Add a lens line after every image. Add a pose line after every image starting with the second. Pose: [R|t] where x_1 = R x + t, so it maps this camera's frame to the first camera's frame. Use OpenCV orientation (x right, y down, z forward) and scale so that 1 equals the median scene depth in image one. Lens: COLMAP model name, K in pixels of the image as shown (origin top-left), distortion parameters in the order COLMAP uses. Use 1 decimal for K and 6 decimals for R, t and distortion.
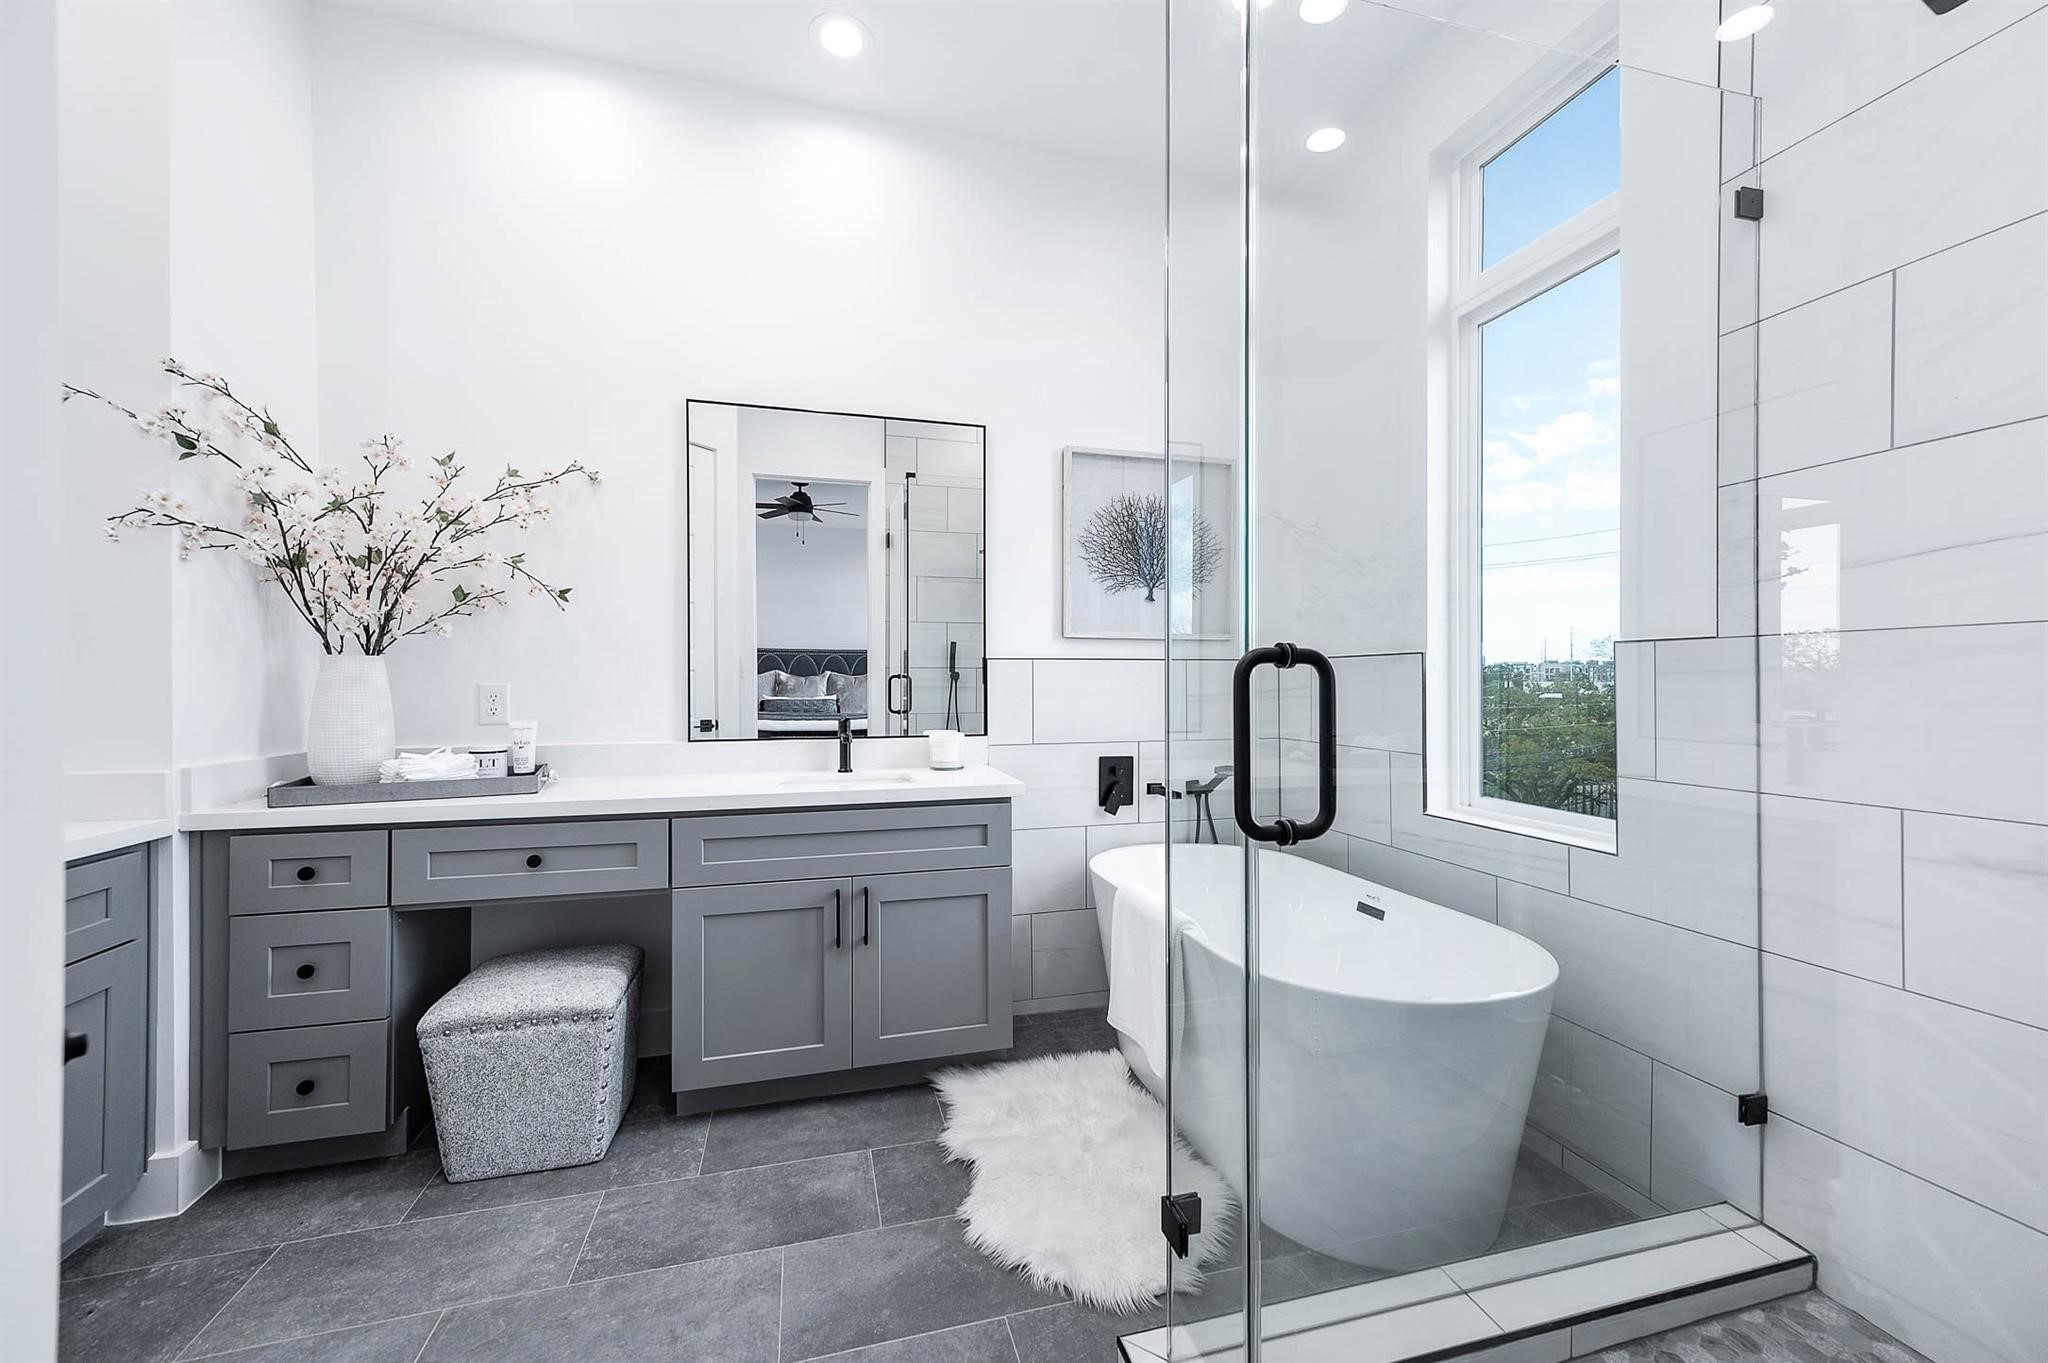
lens RADIAL K [[791.1, 0, 1028.2], [0, 791.1, 682.7], [0, 0, 1]] dist [0.000718, 0.000076]
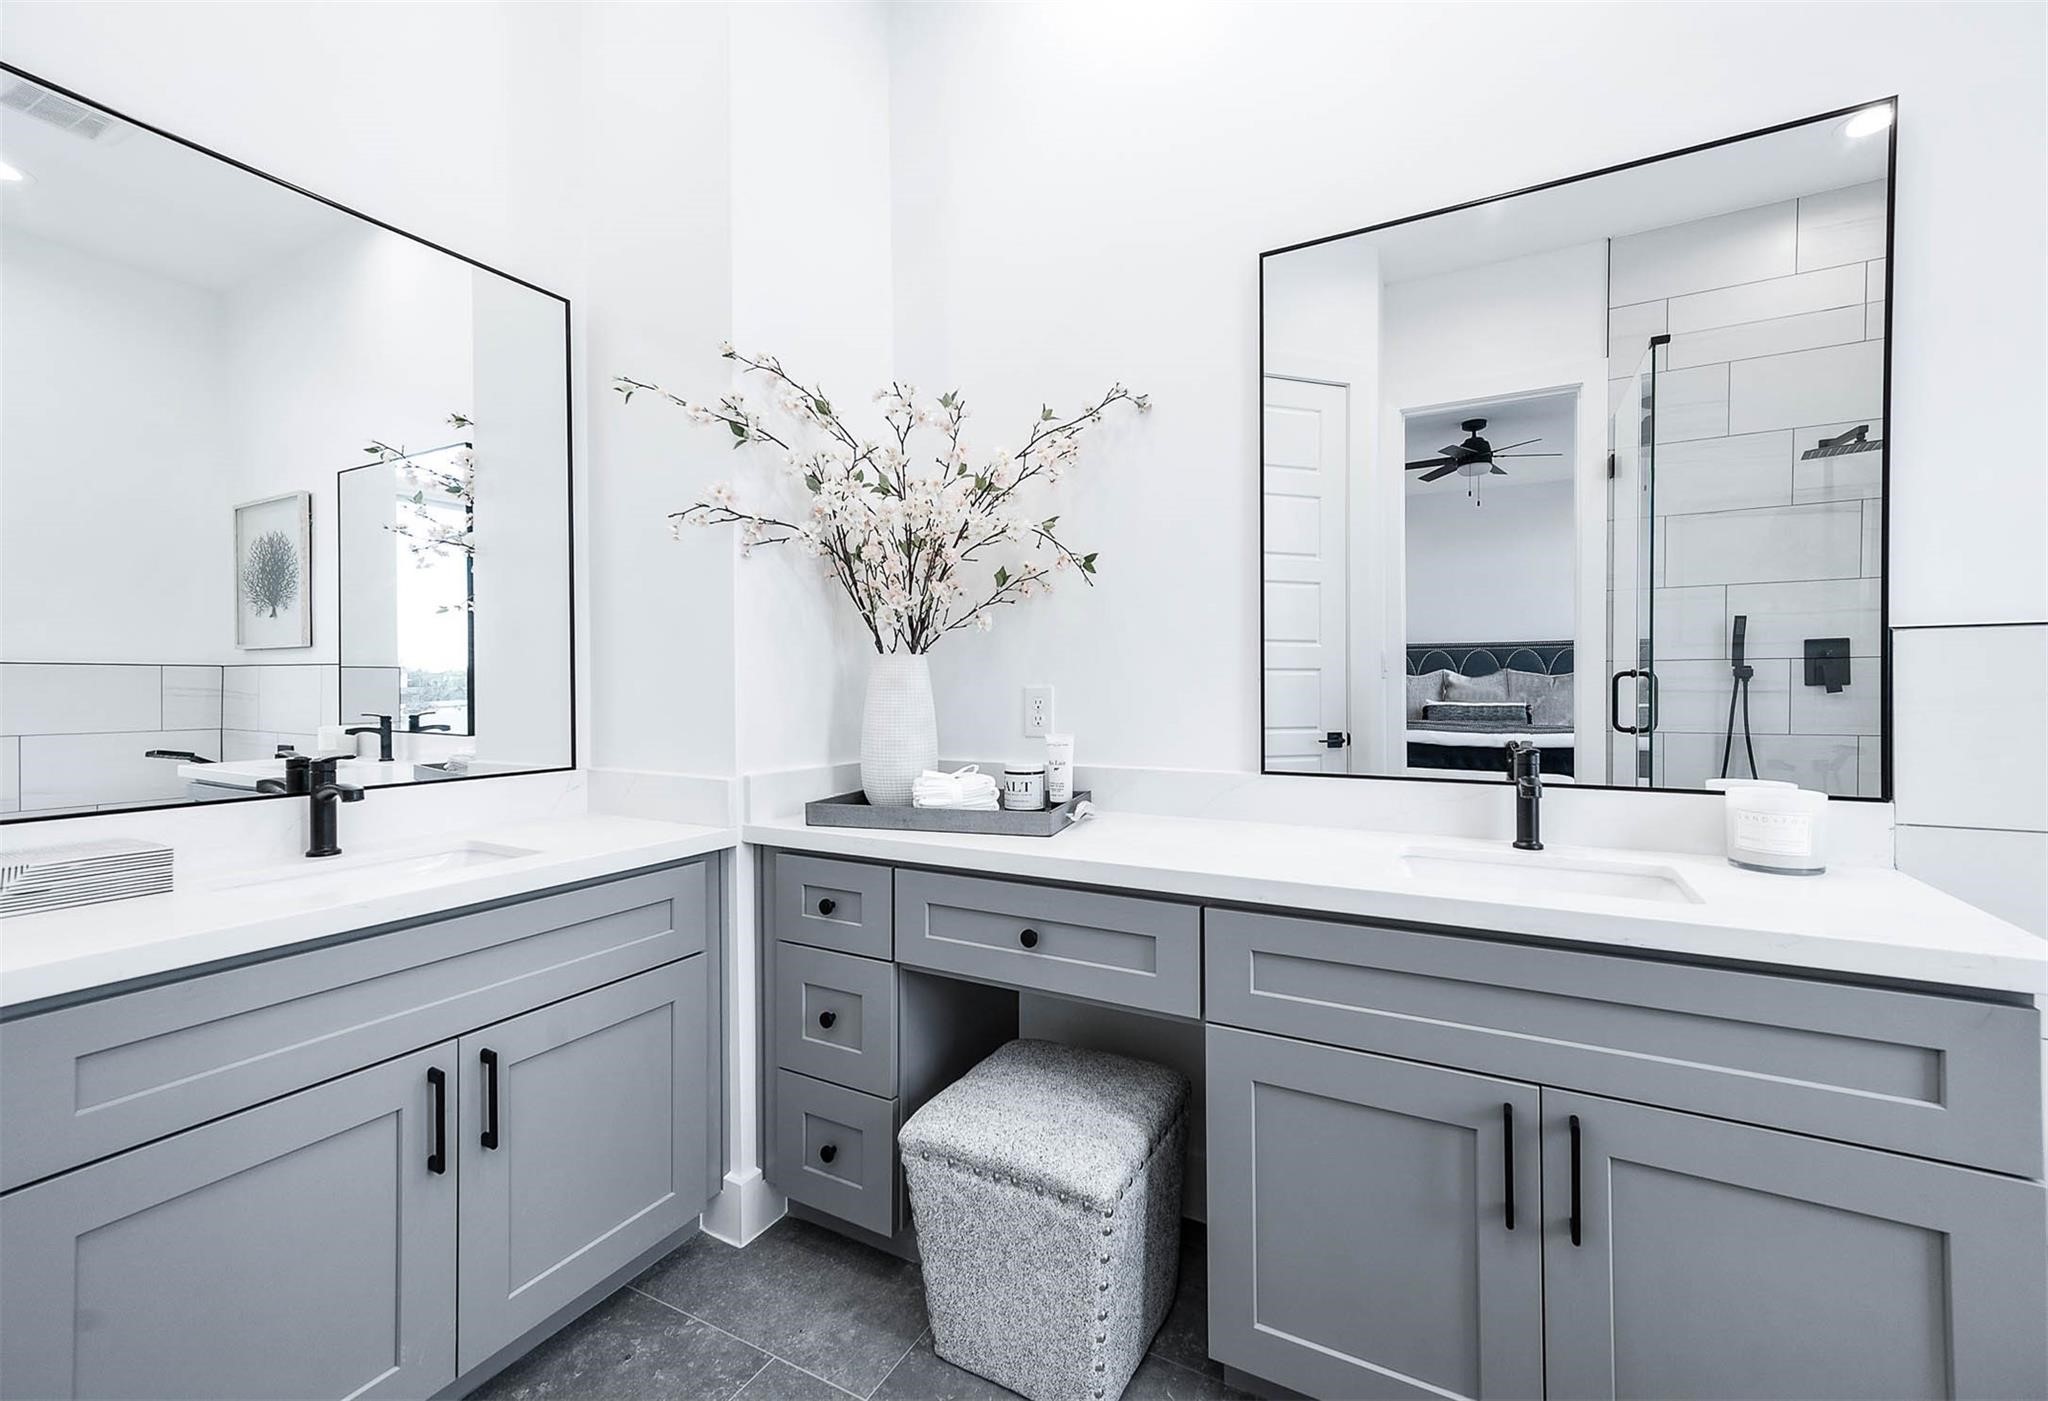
lens RADIAL K [[877.6, 0, 1033.1], [0, 877.6, 692.6], [0, 0, 1]] dist [0.018398, 0.000175]
pose [[0.732016, 0.002862, -0.681281, -0.082203], [0.003114, 0.999967, 0.007547, 0.000862], [0.681280, -0.007646, 0.731983, 0.397183]]
